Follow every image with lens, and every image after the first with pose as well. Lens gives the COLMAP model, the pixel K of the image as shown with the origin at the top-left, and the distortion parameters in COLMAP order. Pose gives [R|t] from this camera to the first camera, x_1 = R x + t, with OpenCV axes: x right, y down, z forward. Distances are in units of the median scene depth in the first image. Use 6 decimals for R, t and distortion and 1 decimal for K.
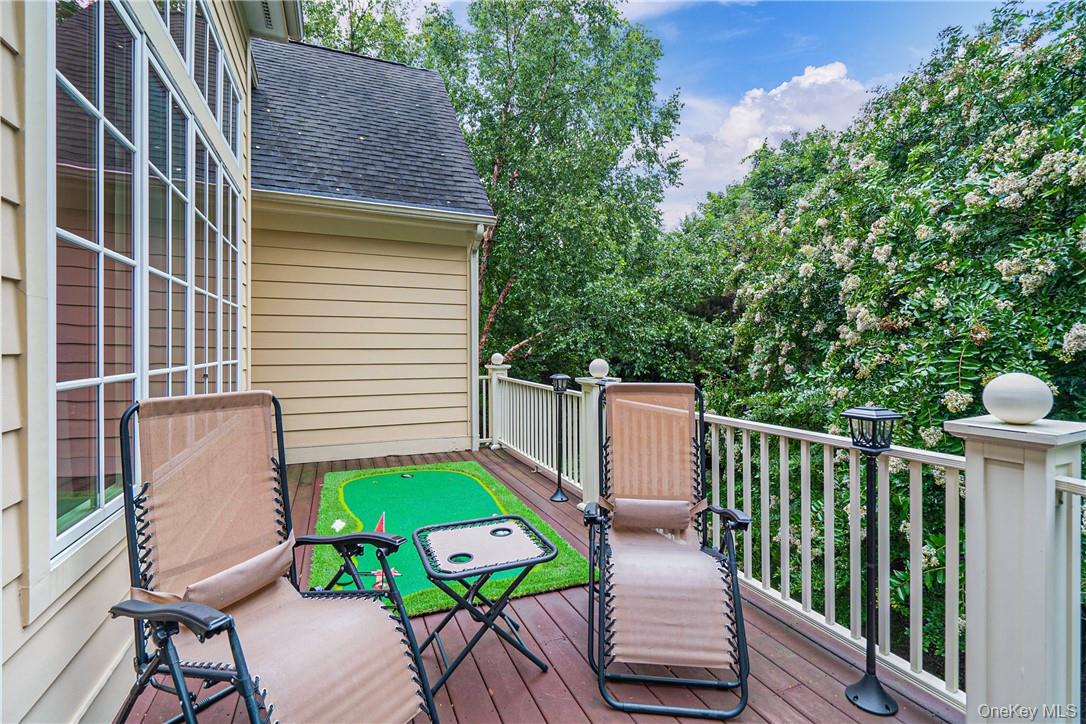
lens RADIAL K [[496.2, 0, 537.3], [0, 496.2, 352.0], [0, 0, 1]] dist [-0.003747, 0.001687]
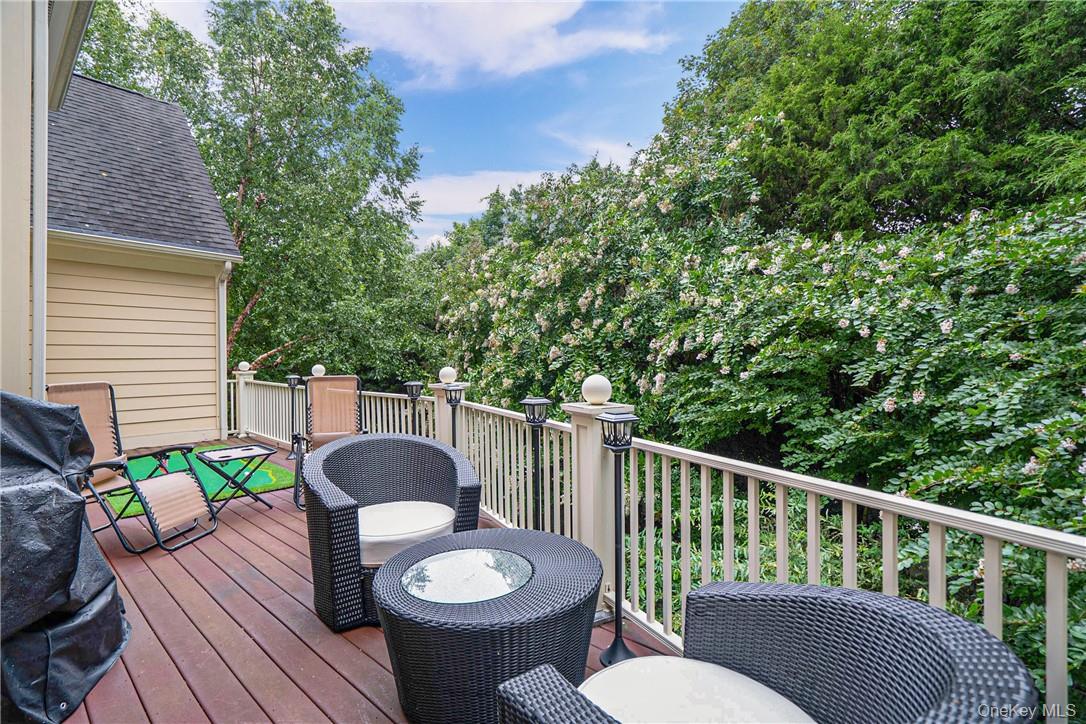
lens RADIAL K [[496.2, 0, 548.2], [0, 496.2, 359.6], [0, 0, 1]] dist [-0.003747, 0.001687]
pose [[0.891440, -0.005542, 0.453105, 0.036798], [0.005214, 0.999984, 0.001973, -0.001230], [-0.453109, 0.000603, 0.891455, -0.463884]]
